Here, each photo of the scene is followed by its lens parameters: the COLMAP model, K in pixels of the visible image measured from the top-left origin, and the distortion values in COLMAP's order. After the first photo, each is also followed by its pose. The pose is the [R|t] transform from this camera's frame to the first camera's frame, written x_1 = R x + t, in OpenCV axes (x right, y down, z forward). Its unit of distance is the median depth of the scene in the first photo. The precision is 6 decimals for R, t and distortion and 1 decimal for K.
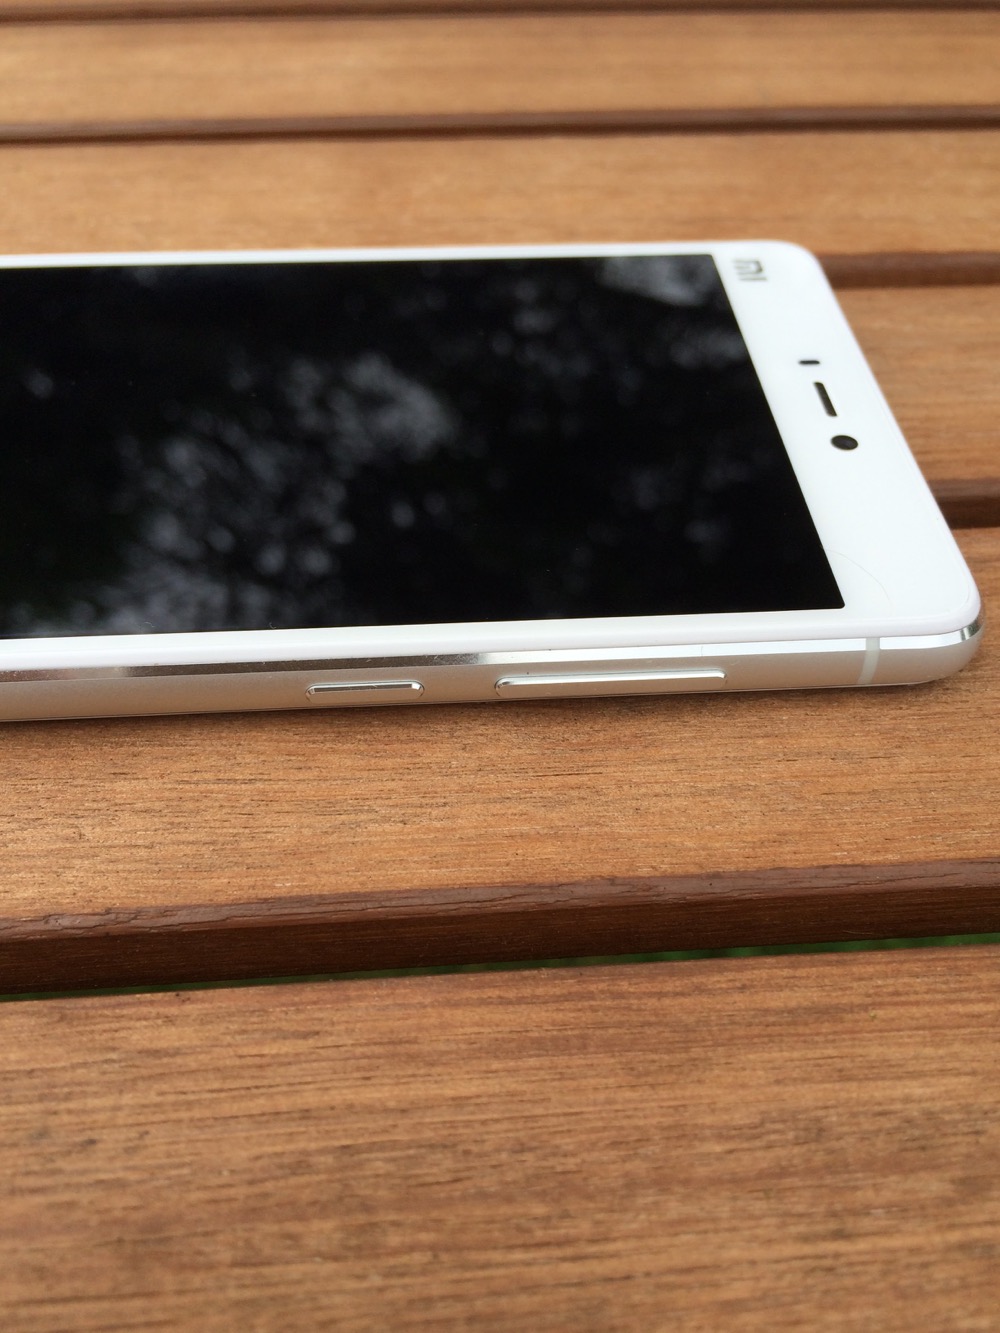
lens RADIAL K [[1053.3, 0, 510.5], [0, 1053.3, 664.7], [0, 0, 1]] dist [0.022974, -0.053524]
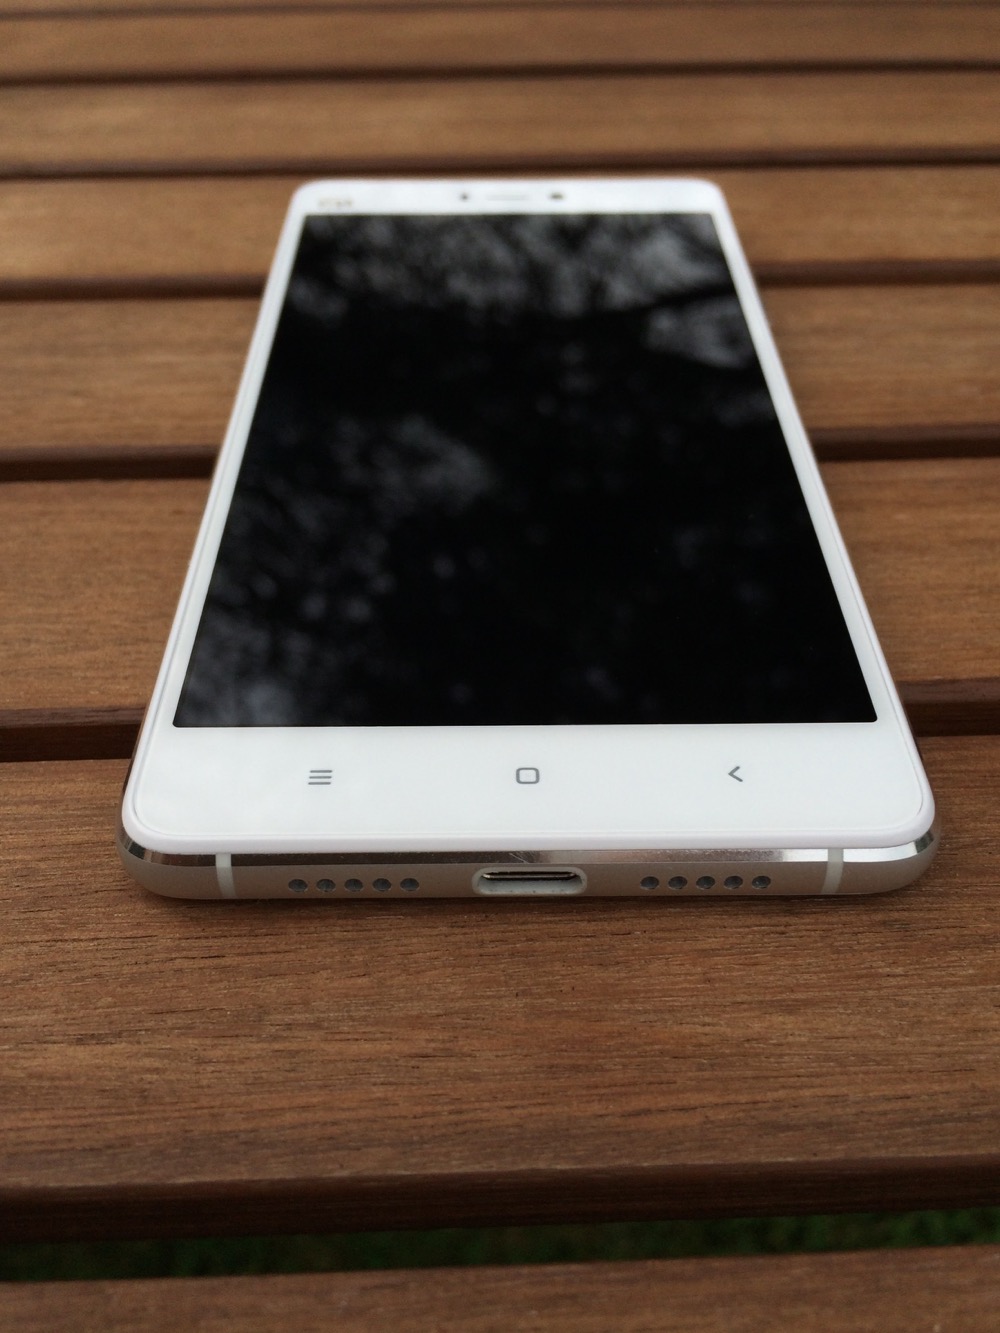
lens RADIAL K [[1172.4, 0, 509.3], [0, 1172.4, 662.0], [0, 0, 1]] dist [0.047098, -0.110150]
pose [[0.999217, 0.013798, -0.037086, 0.006562], [-0.017788, 0.993827, -0.109505, 0.304105], [0.035346, 0.110079, 0.993294, -0.402819]]
